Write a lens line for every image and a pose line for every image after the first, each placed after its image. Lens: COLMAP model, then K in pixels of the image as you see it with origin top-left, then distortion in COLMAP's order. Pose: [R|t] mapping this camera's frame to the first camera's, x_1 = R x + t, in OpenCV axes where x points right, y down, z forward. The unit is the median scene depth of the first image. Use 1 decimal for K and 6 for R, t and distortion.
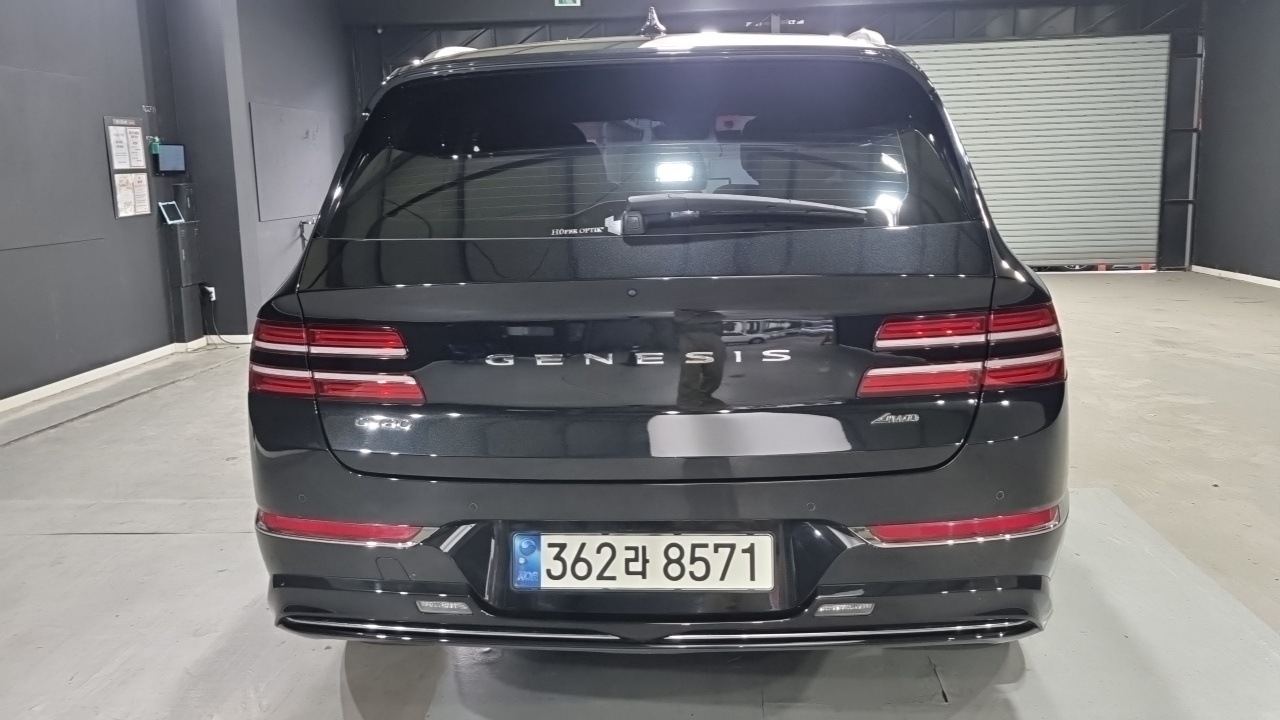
lens RADIAL K [[1010.8, 0, 640.0], [0, 1010.8, 360.0], [0, 0, 1]] dist [0.018741, -0.002502]
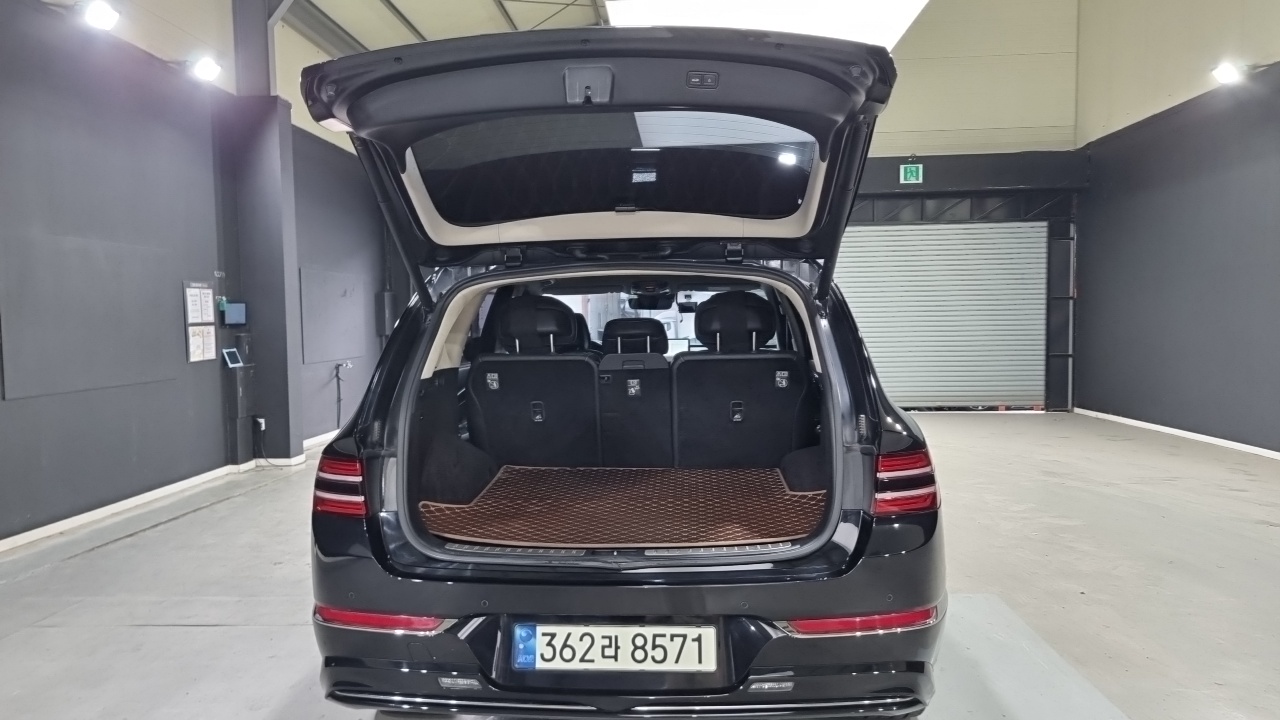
lens RADIAL K [[909.7, 0, 622.3], [0, 909.7, 383.5], [0, 0, 1]] dist [0.017716, 0.001950]
pose [[0.999951, 0.009288, 0.003542, 0.004318], [-0.008888, 0.994968, -0.099795, -0.019294], [-0.004451, 0.099759, 0.995002, -0.181628]]
